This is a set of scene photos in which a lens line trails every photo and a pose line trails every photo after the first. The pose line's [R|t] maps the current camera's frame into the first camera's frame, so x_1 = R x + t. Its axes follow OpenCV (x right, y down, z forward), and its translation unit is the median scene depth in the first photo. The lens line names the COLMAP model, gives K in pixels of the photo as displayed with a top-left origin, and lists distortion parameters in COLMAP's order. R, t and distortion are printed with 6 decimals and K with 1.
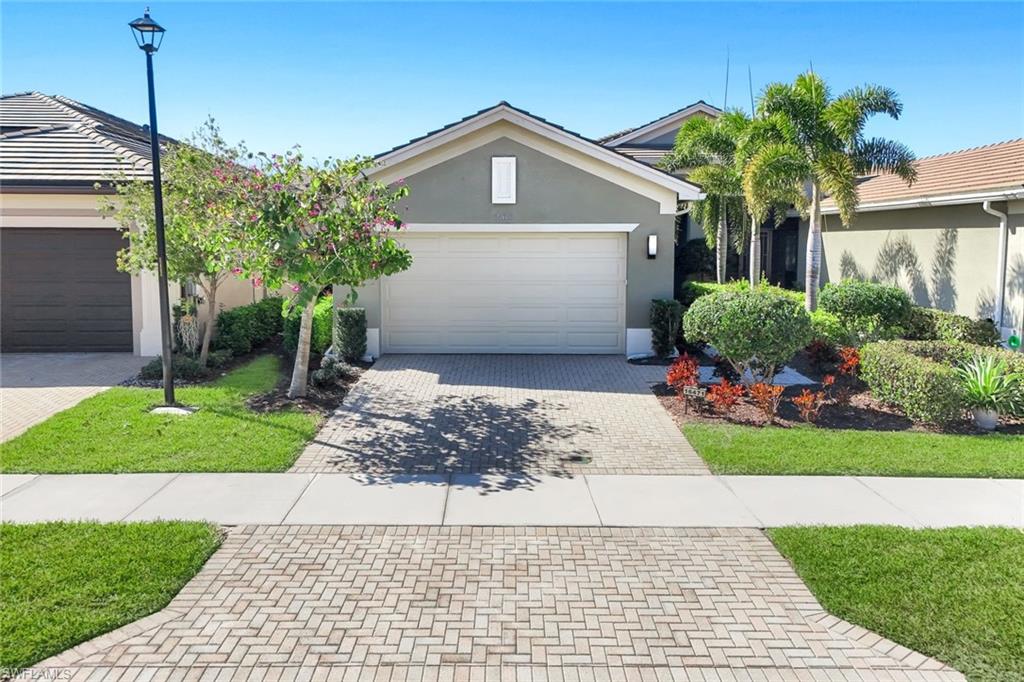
lens RADIAL K [[750.9, 0, 509.2], [0, 750.9, 293.8], [0, 0, 1]] dist [0.092395, -0.099608]
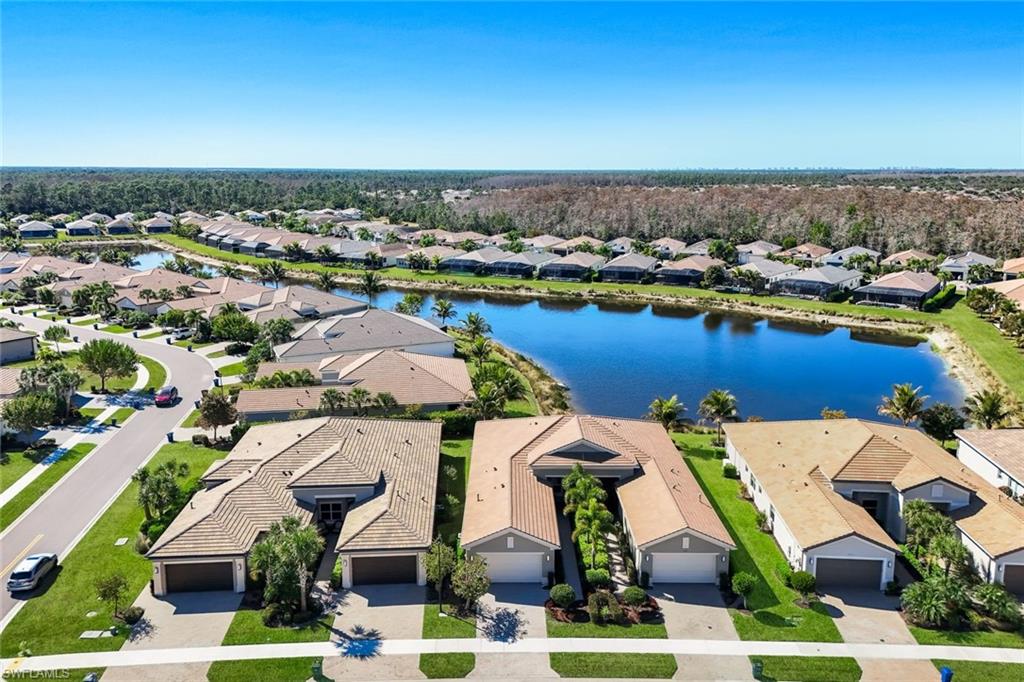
lens RADIAL K [[750.9, 0, 509.2], [0, 750.9, 293.8], [0, 0, 1]] dist [0.092395, -0.099608]
pose [[0.999937, -0.005863, 0.009578, -0.049731], [0.005073, 0.996740, 0.080526, -2.101249], [-0.010019, -0.080473, 0.996706, -3.393373]]
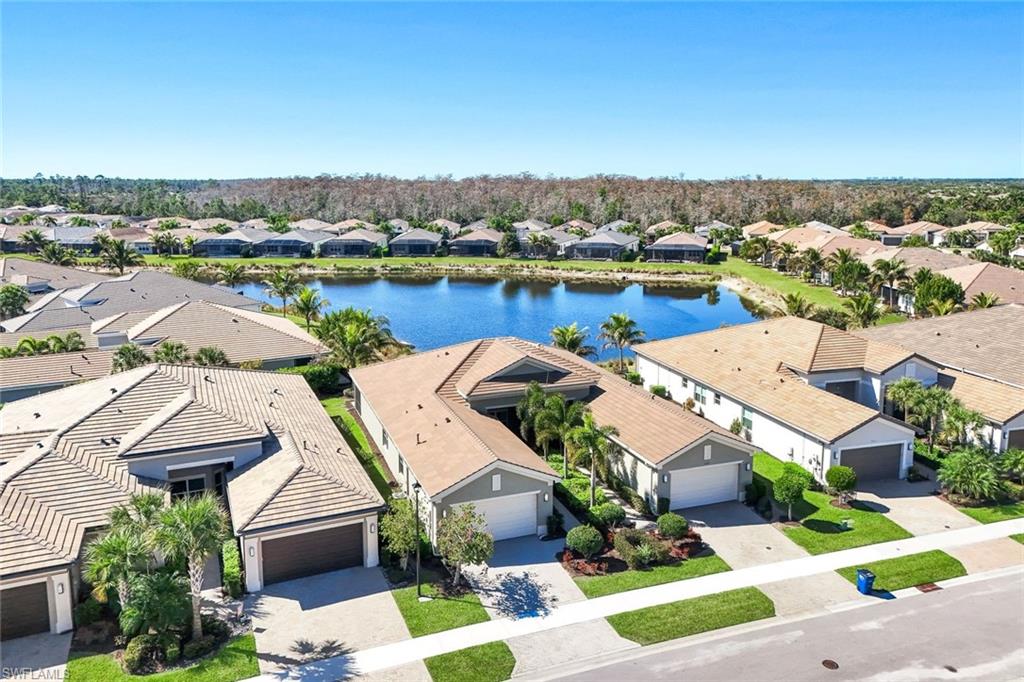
lens RADIAL K [[750.9, 0, 509.2], [0, 750.9, 293.8], [0, 0, 1]] dist [0.092395, -0.099608]
pose [[0.936988, -0.060545, 0.344075, -1.047116], [0.036160, 0.996386, 0.076860, -1.258860], [-0.347485, -0.059575, 0.935791, -1.888543]]
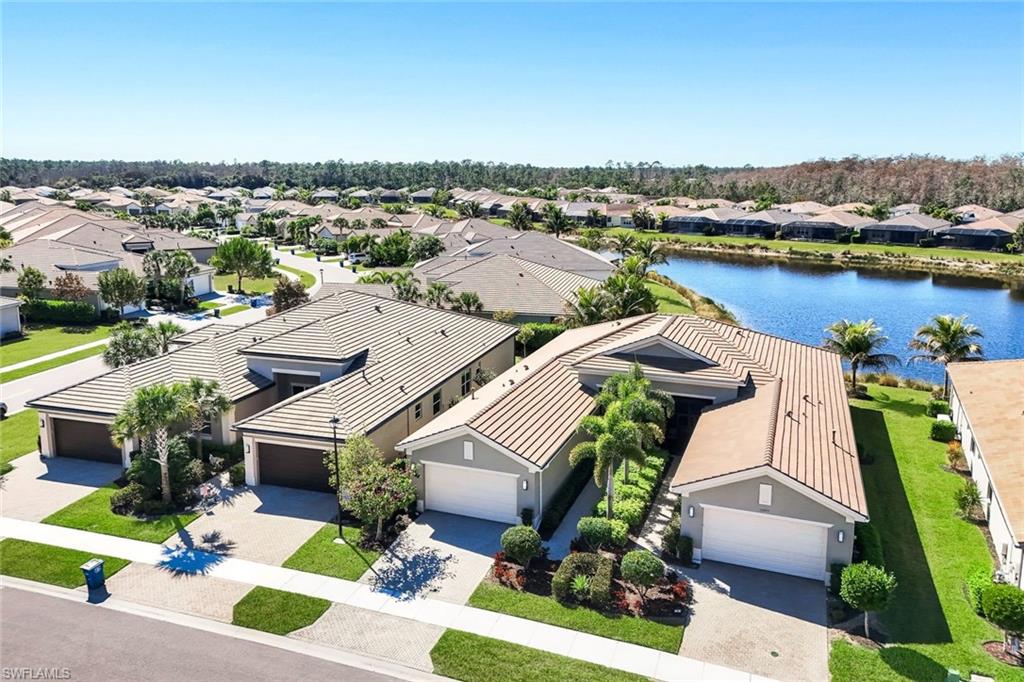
lens RADIAL K [[750.9, 0, 509.2], [0, 750.9, 293.8], [0, 0, 1]] dist [0.092395, -0.099608]
pose [[0.936644, 0.051216, -0.346518, 1.129658], [-0.022224, 0.995949, 0.087131, -1.048296], [0.349576, -0.073909, 0.933988, -1.453780]]
